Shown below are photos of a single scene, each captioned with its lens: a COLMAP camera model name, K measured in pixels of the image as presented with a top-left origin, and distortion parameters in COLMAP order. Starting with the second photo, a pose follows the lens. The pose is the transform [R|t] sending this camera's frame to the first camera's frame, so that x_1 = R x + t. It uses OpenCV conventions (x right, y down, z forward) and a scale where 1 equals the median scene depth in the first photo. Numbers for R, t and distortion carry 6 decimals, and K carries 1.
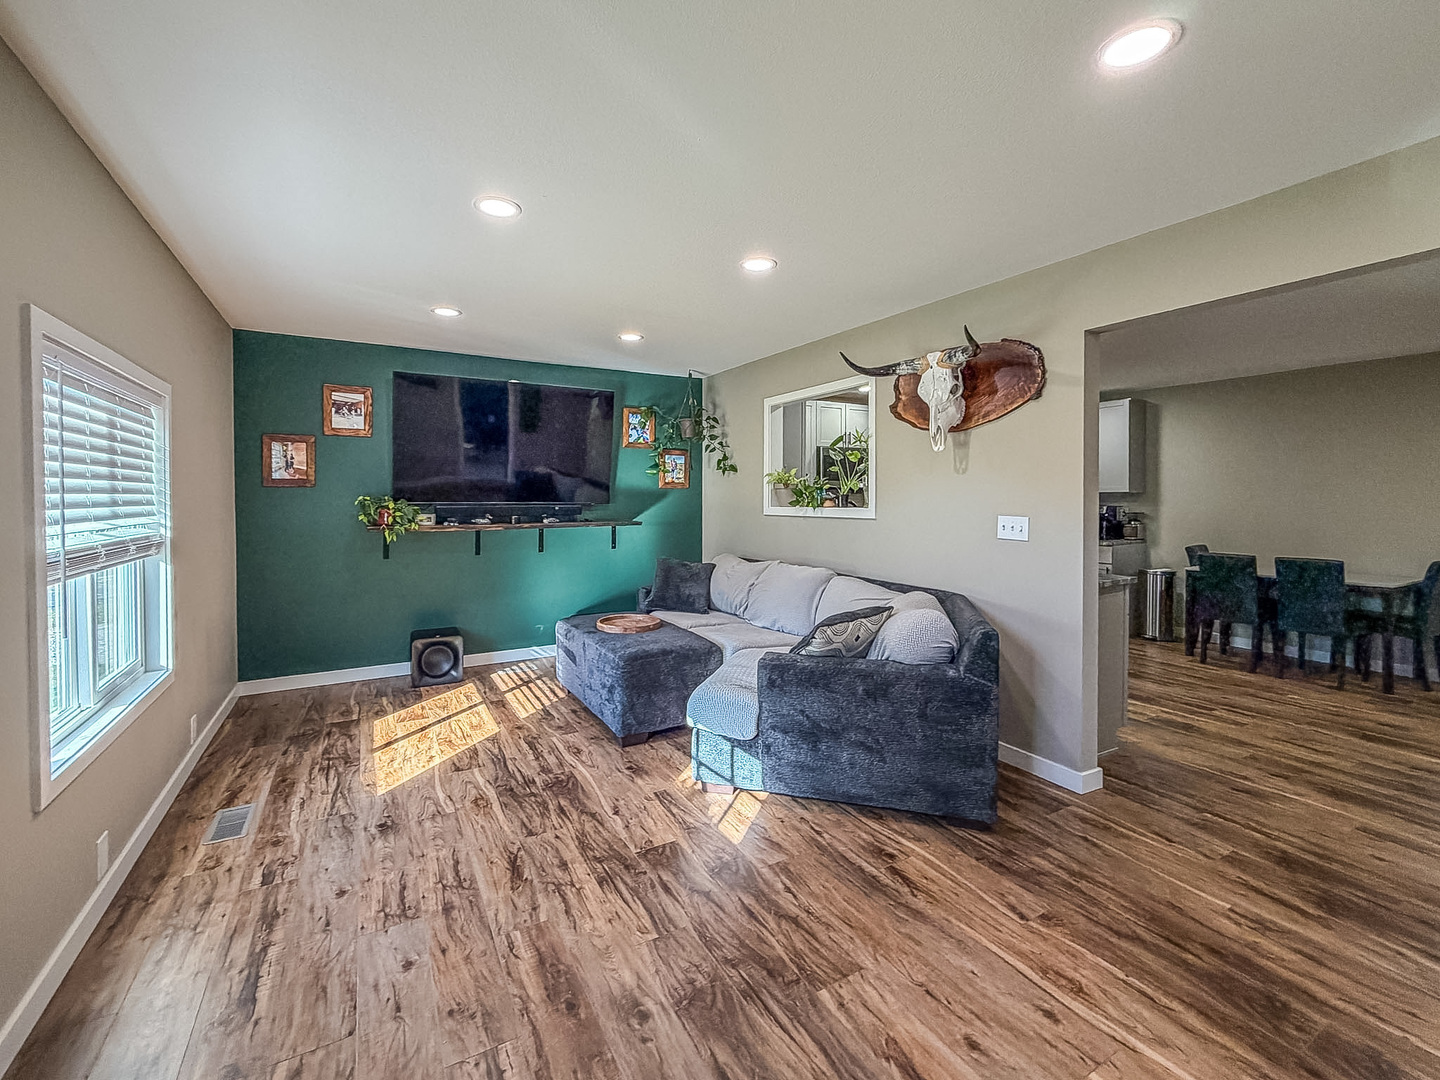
lens RADIAL K [[617.0, 0, 701.2], [0, 617.0, 502.9], [0, 0, 1]] dist [-0.000201, 0.000074]
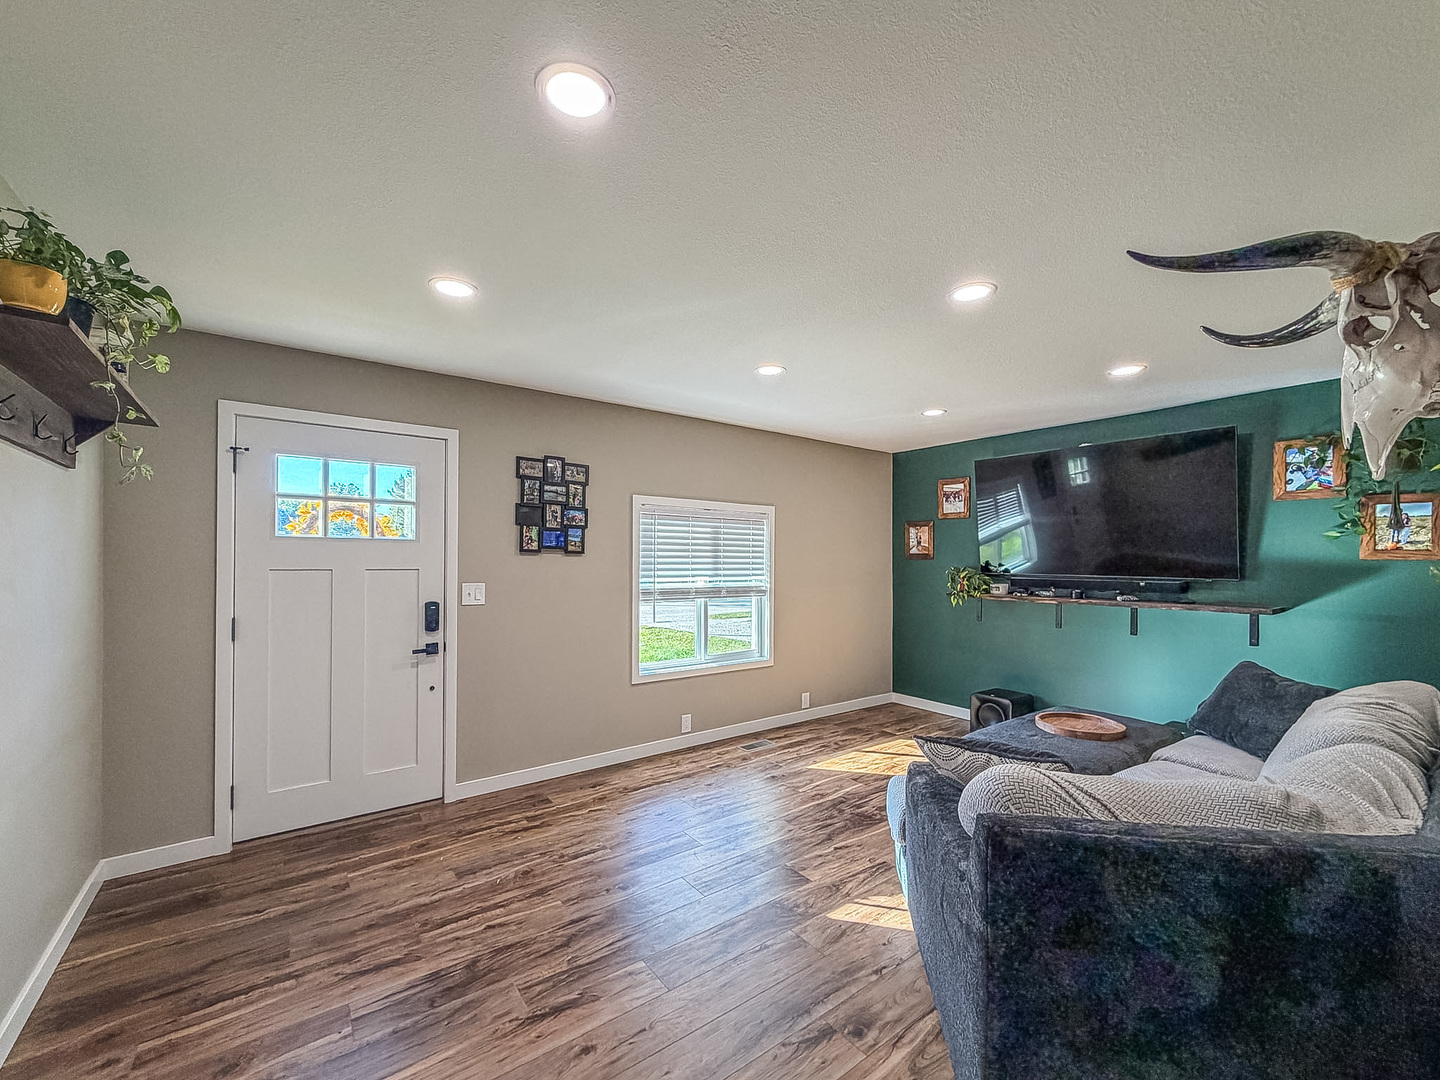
lens RADIAL K [[588.4, 0, 720.7], [0, 588.4, 555.2], [0, 0, 1]] dist [0.002381, -0.000192]
pose [[0.128133, -0.005548, -0.991741, 0.688089], [-0.017734, 0.999812, -0.007885, -0.020055], [0.991598, 0.018598, 0.128011, 0.477262]]
